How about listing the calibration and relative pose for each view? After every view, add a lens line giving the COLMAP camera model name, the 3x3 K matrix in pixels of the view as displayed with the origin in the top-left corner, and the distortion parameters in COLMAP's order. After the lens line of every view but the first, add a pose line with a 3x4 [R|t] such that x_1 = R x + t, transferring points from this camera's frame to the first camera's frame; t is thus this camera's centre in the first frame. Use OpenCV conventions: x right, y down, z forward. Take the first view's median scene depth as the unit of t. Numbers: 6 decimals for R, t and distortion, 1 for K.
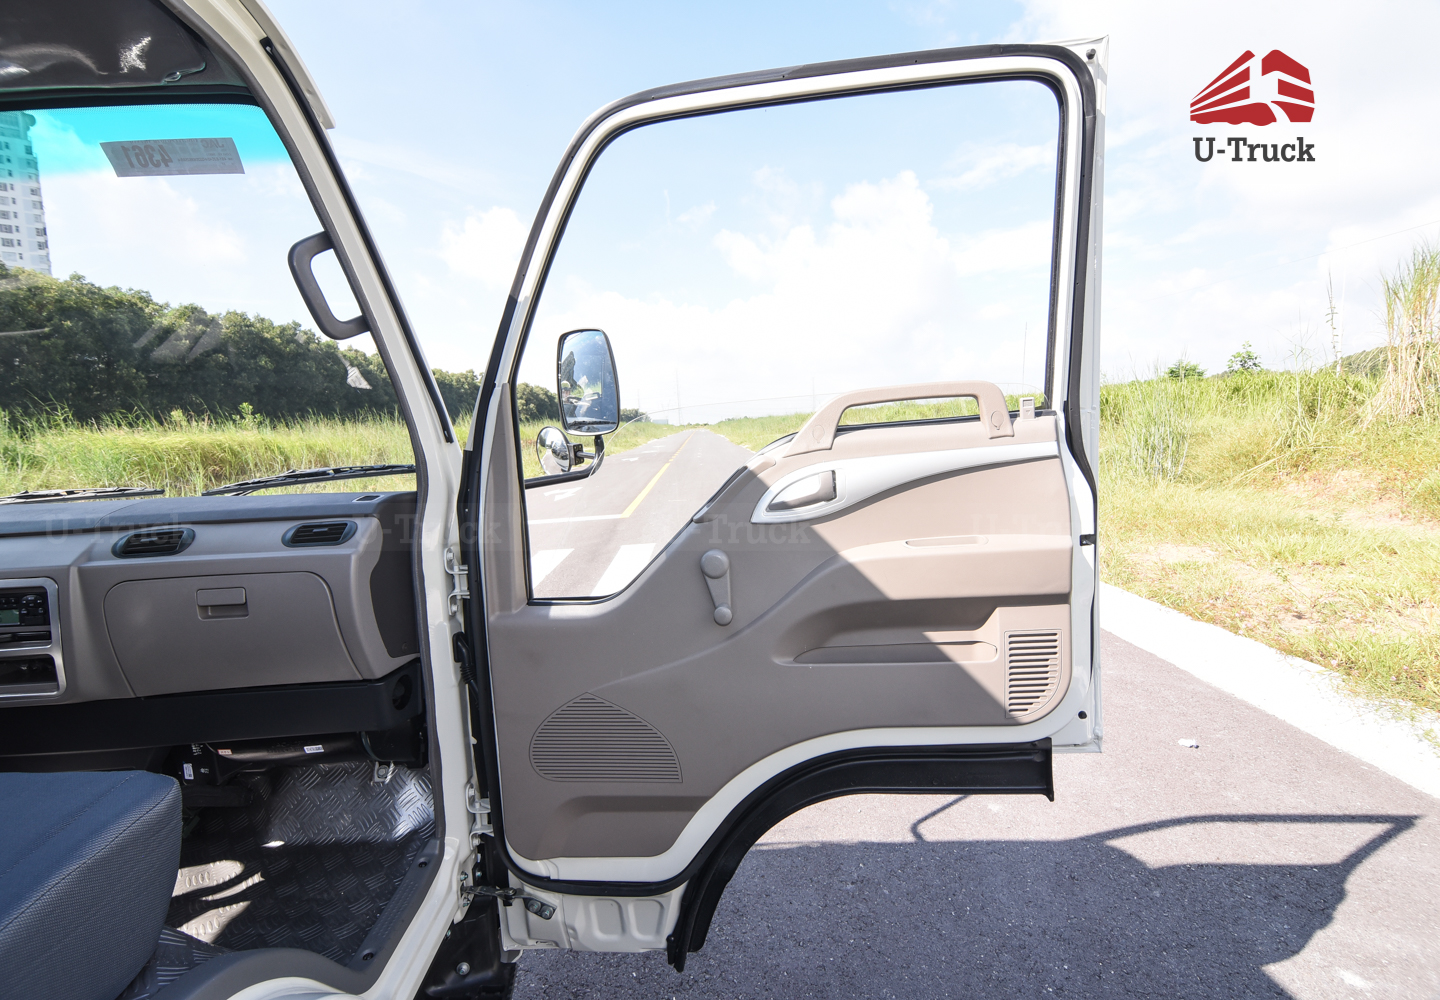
lens RADIAL K [[657.2, 0, 717.0], [0, 657.2, 502.1], [0, 0, 1]] dist [-0.009250, -0.007285]
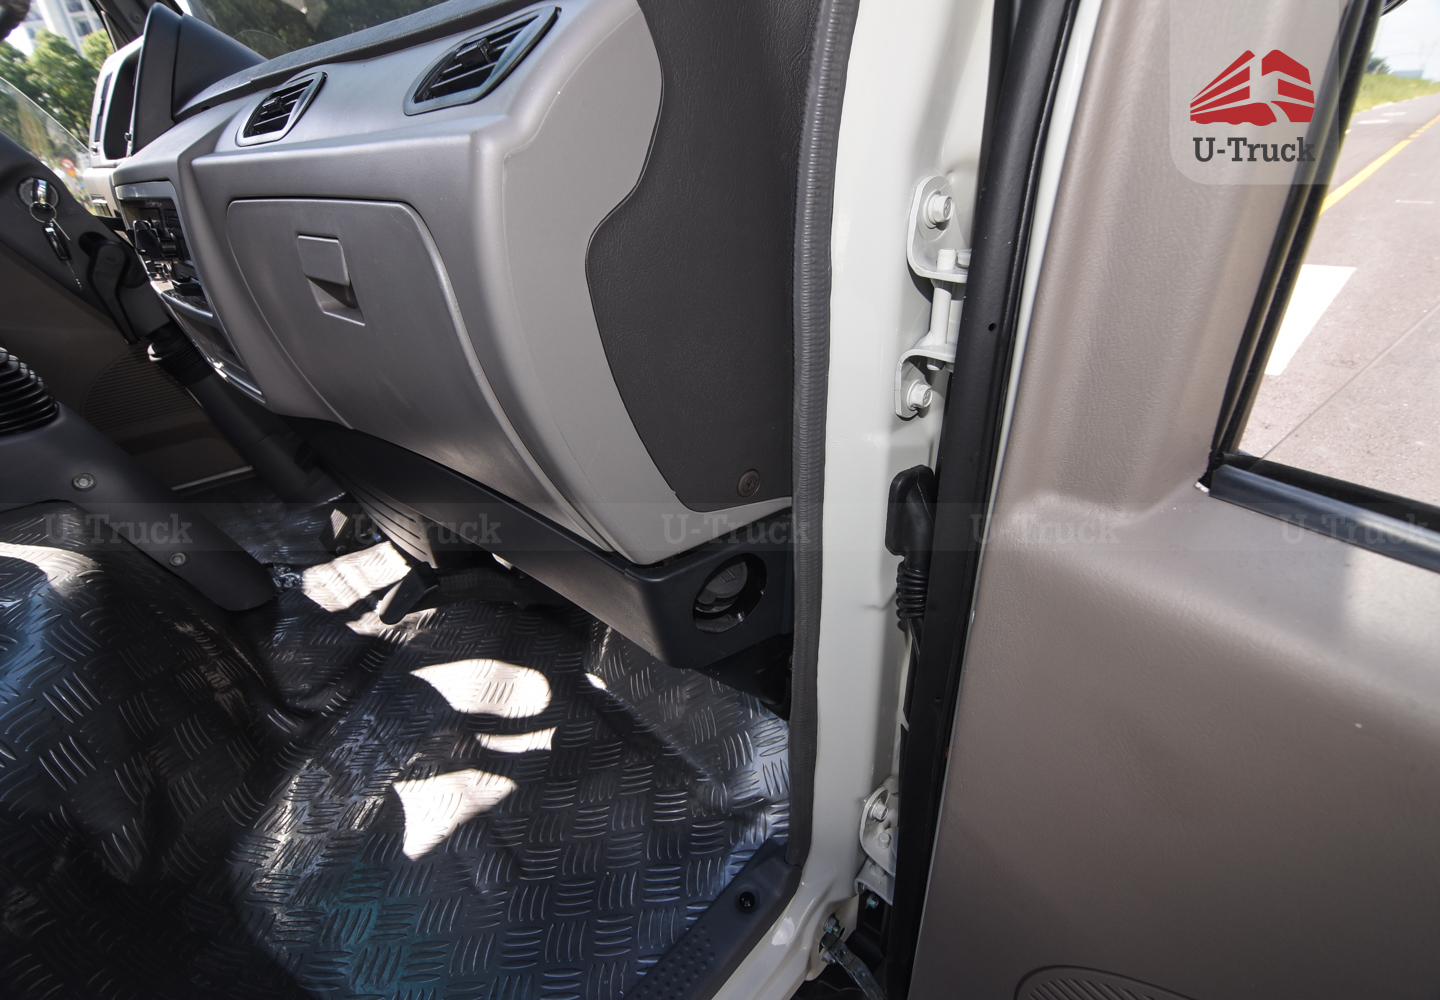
lens RADIAL K [[657.2, 0, 717.0], [0, 657.2, 502.1], [0, 0, 1]] dist [-0.009250, -0.007285]
pose [[0.680447, 0.361200, -0.637594, -0.026195], [-0.047327, 0.889928, 0.453640, 0.007460], [0.731267, -0.278502, 0.622644, 0.076233]]
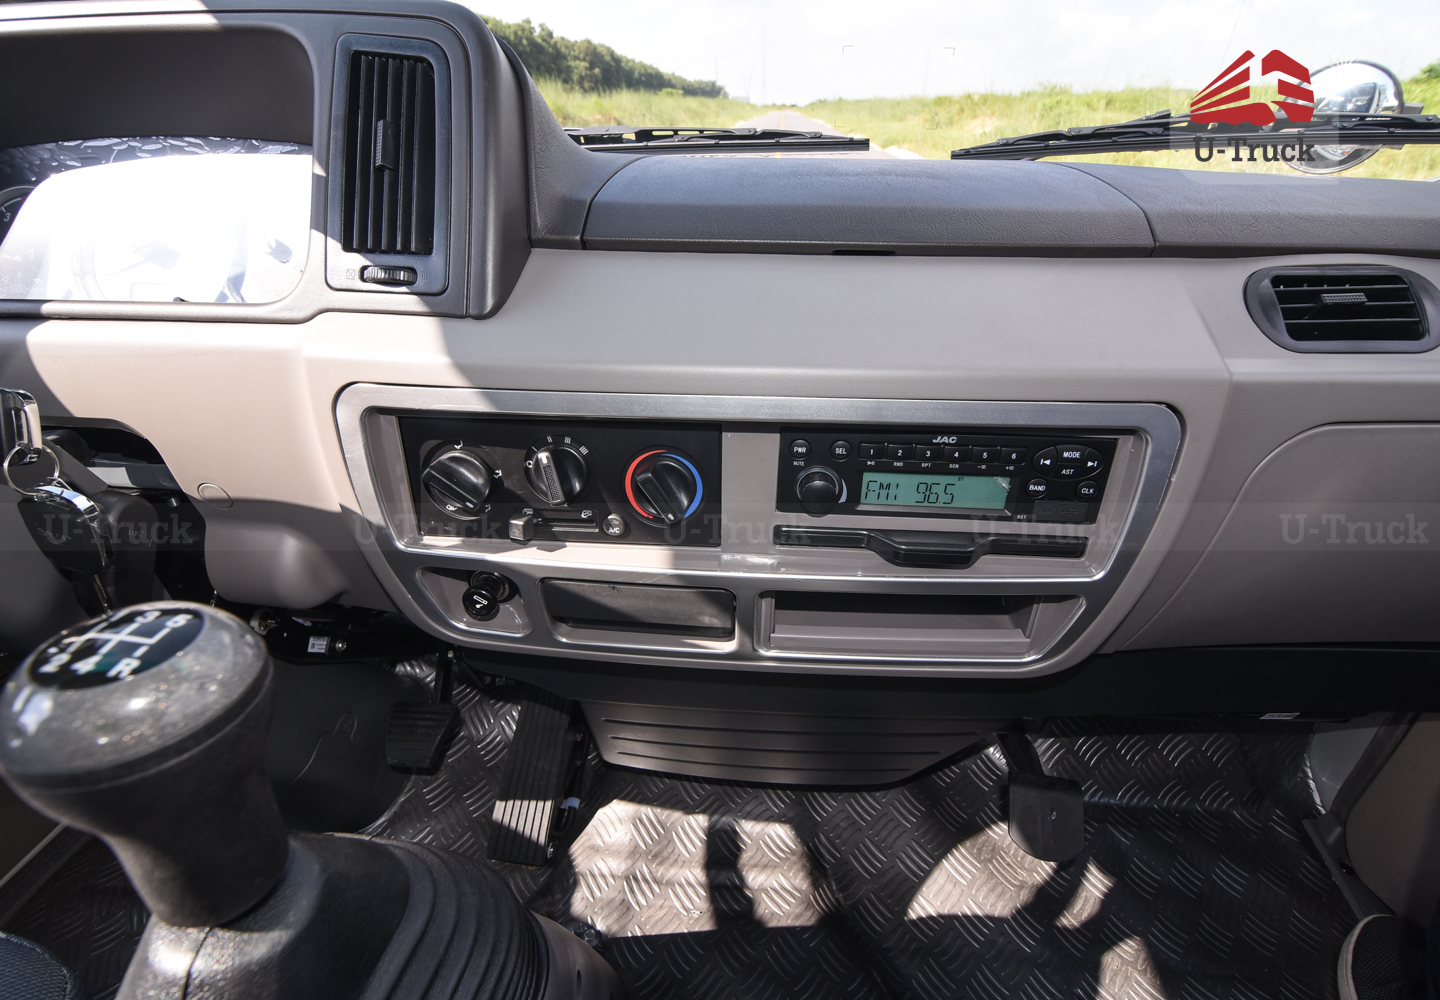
lens RADIAL K [[662.9, 0, 715.8], [0, 662.9, 500.3], [0, 0, 1]] dist [-0.010390, -0.006390]
pose [[0.992292, 0.096758, -0.077423, -0.101717], [-0.056446, 0.909112, 0.412711, 0.002817], [0.110319, -0.405159, 0.907566, 0.053101]]
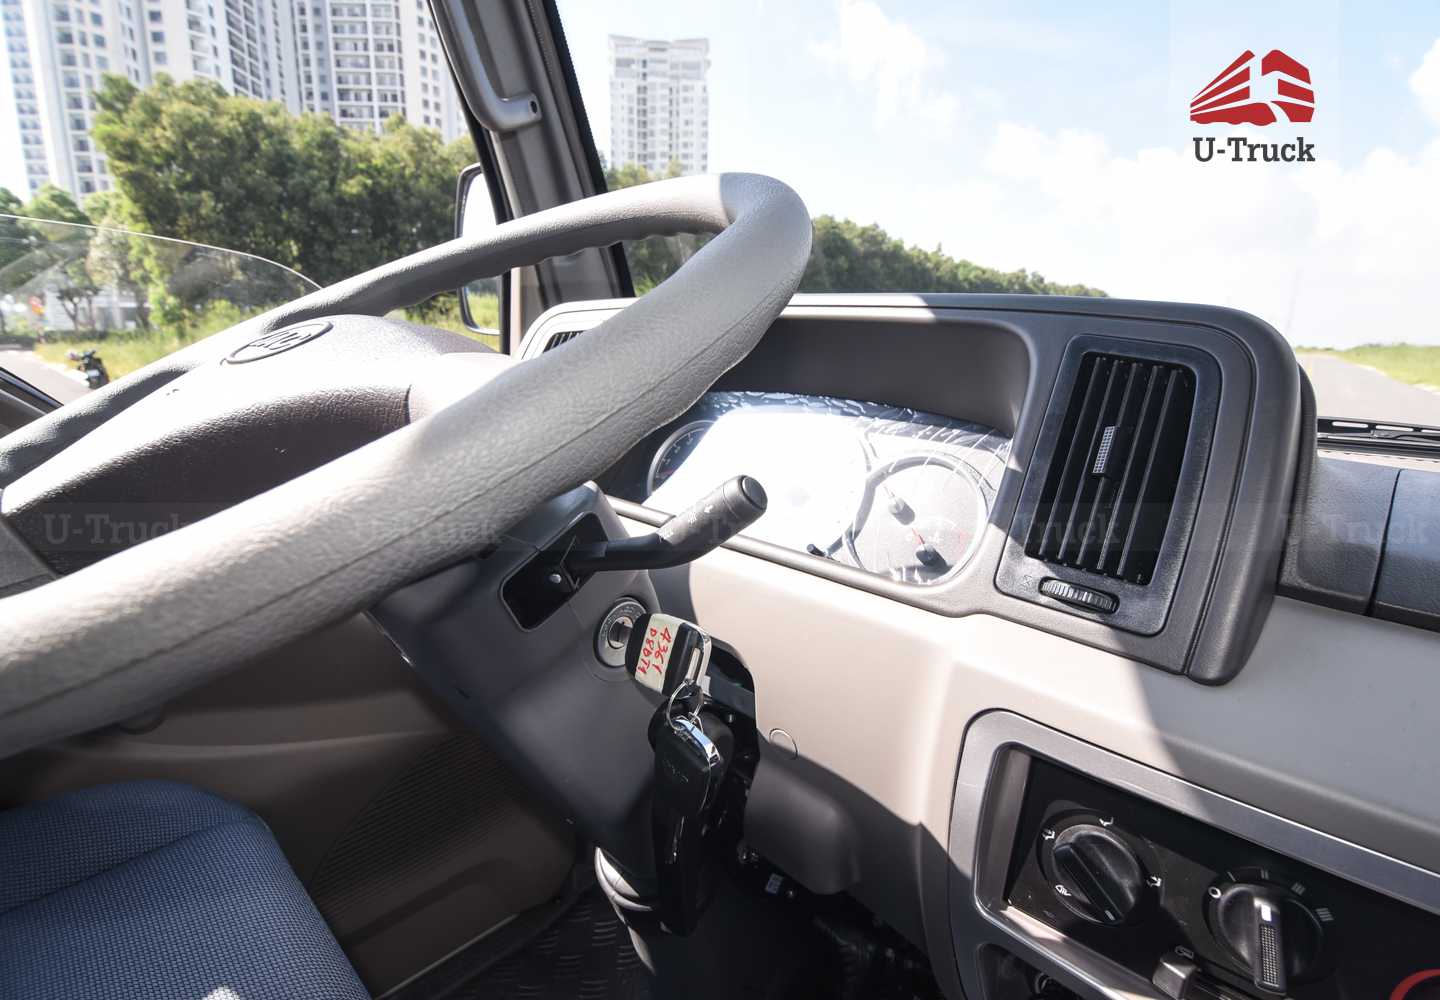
lens RADIAL K [[657.2, 0, 717.0], [0, 657.2, 502.1], [0, 0, 1]] dist [-0.009250, -0.007285]
pose [[0.723377, 0.230405, -0.650876, -0.114543], [-0.135474, 0.971719, 0.193416, 0.000311], [0.677032, -0.051736, 0.734133, 0.055563]]
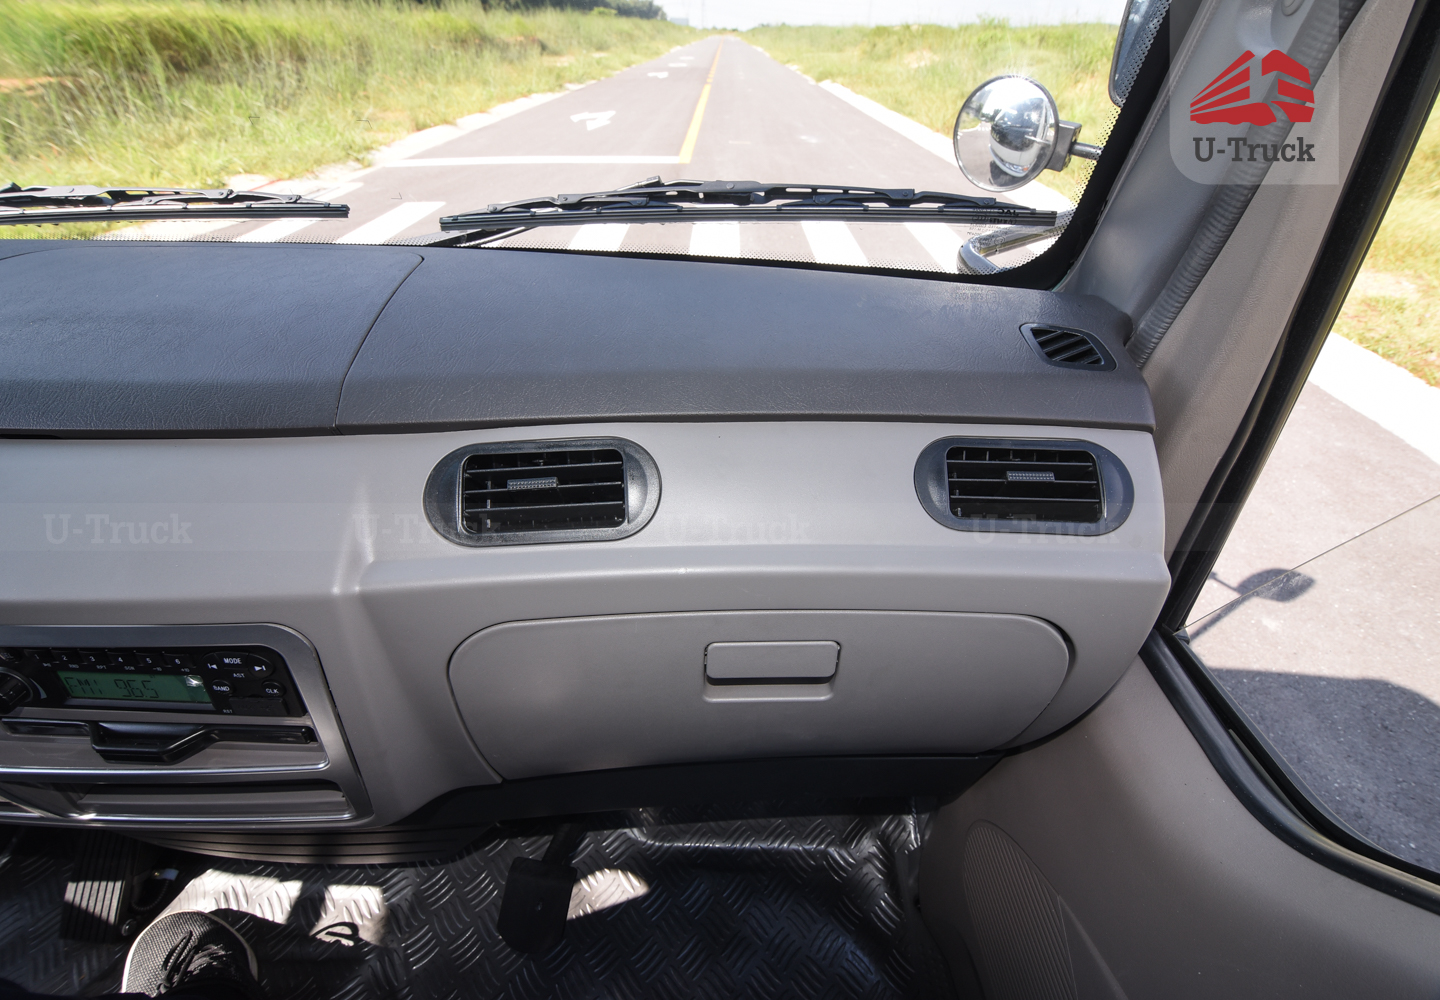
lens RADIAL K [[657.2, 0, 717.0], [0, 657.2, 502.1], [0, 0, 1]] dist [-0.009250, -0.007285]
pose [[0.996792, 0.079419, 0.009922, -0.068697], [-0.074196, 0.870432, 0.486666, -0.008503], [0.030014, -0.485841, 0.873532, 0.062426]]
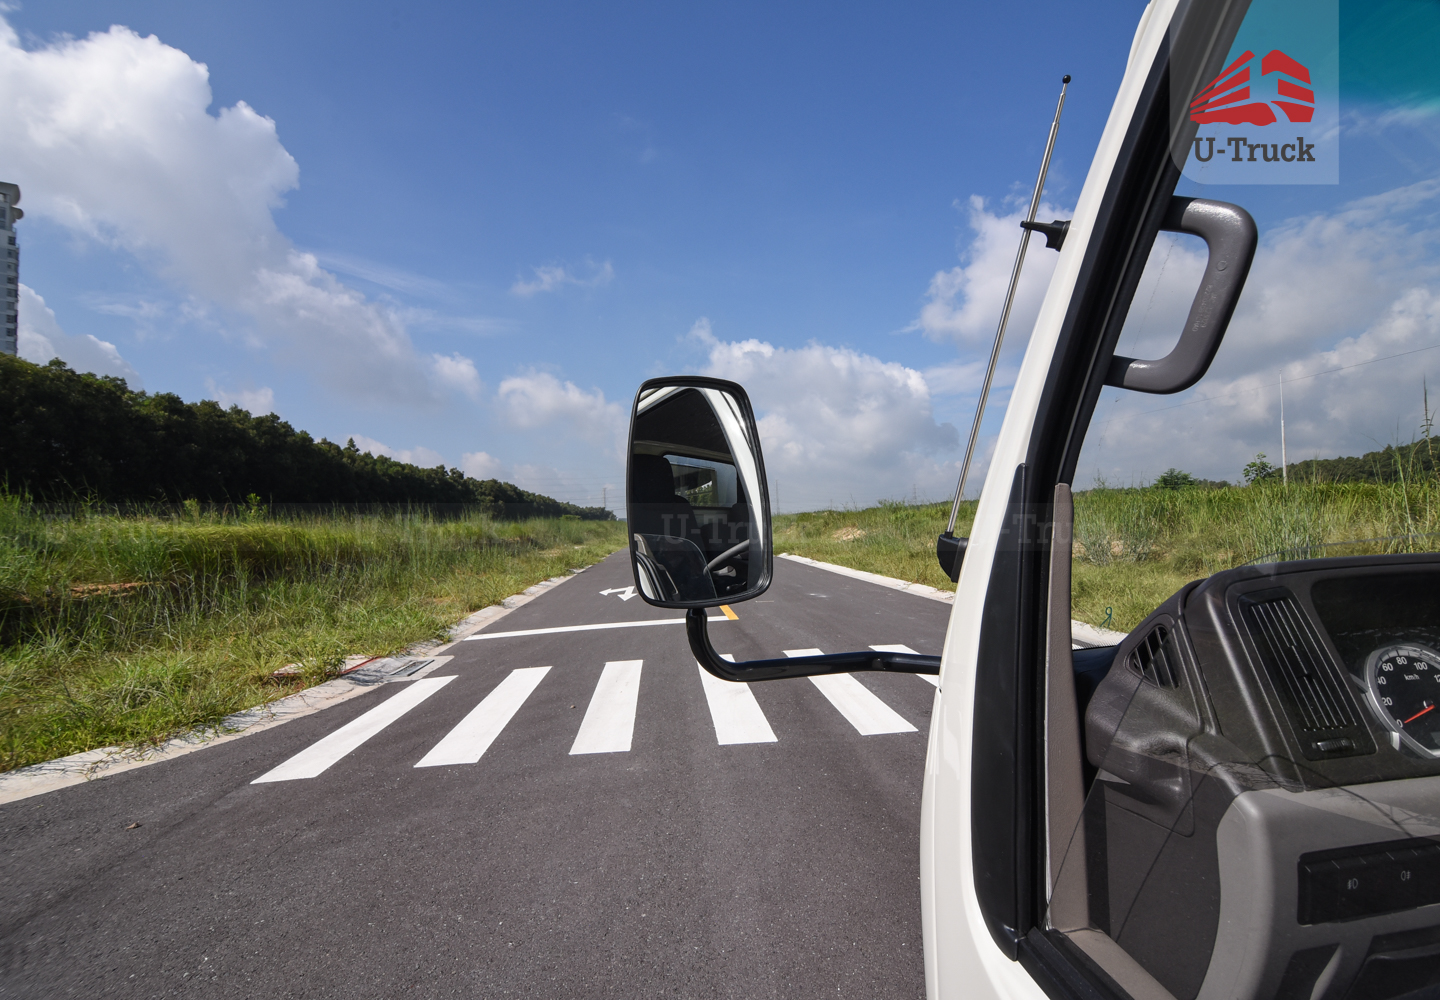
lens RADIAL K [[662.0, 0, 719.4], [0, 662.0, 496.7], [0, 0, 1]] dist [-0.015543, -0.006787]
pose [[0.998201, 0.015921, 0.057797, -0.203450], [-0.006546, 0.987273, -0.158903, 0.000702], [-0.059592, 0.158239, 0.985601, 0.040583]]
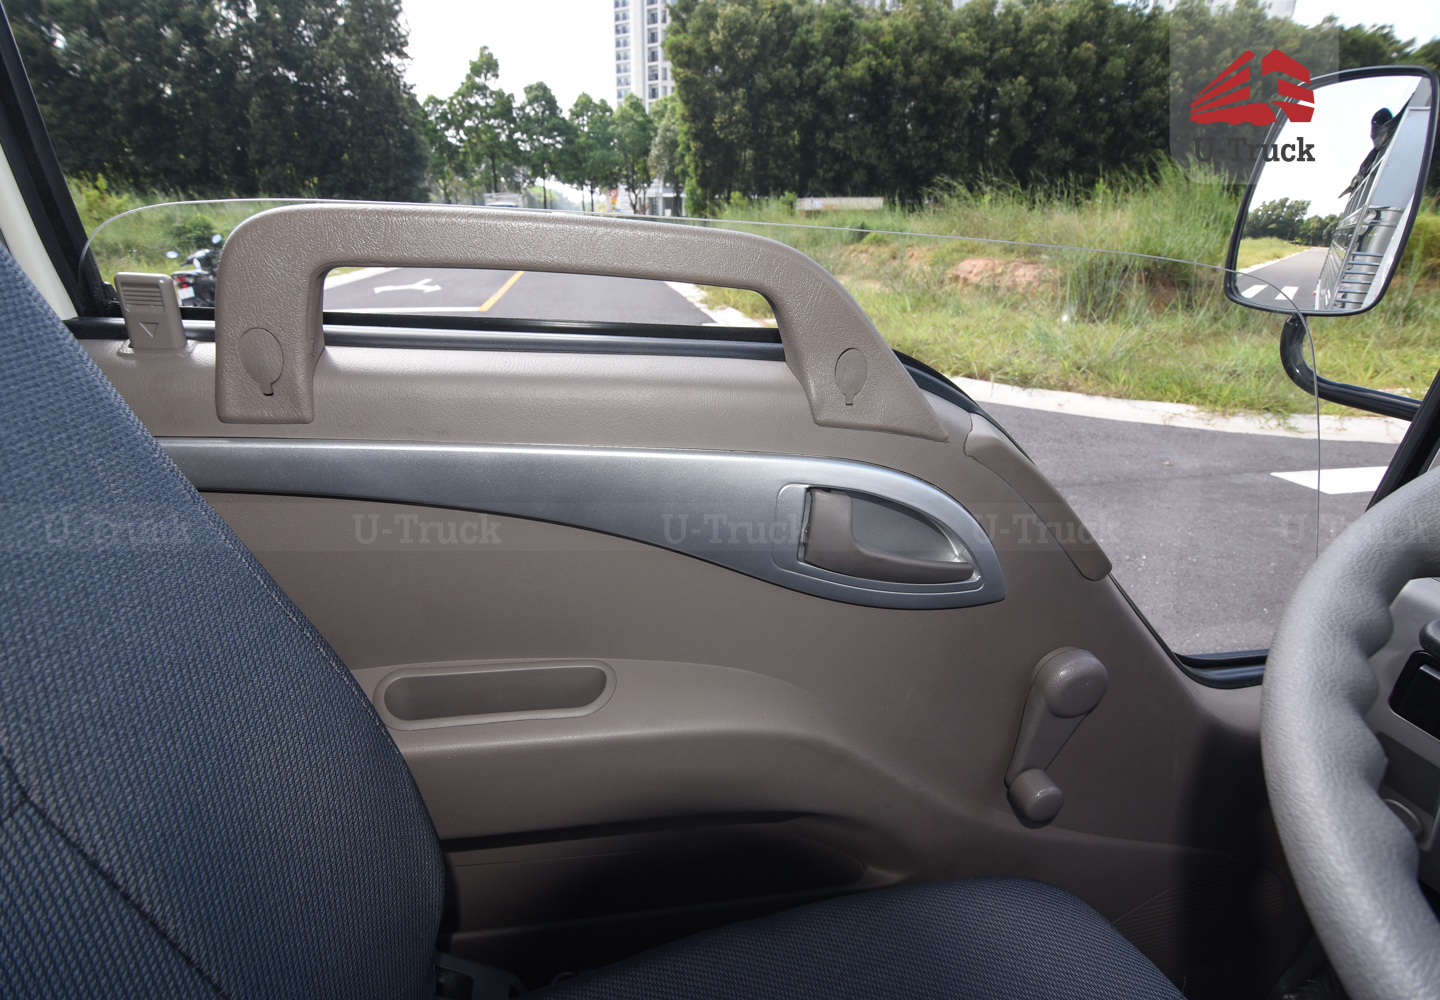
lens RADIAL K [[659.9, 0, 720.1], [0, 659.9, 503.6], [0, 0, 1]] dist [-0.009085, -0.008257]
pose [[0.165937, 0.444200, -0.880427, -0.141711], [-0.138041, 0.894477, 0.425272, -0.003550], [0.976427, 0.050966, 0.209745, 0.031723]]
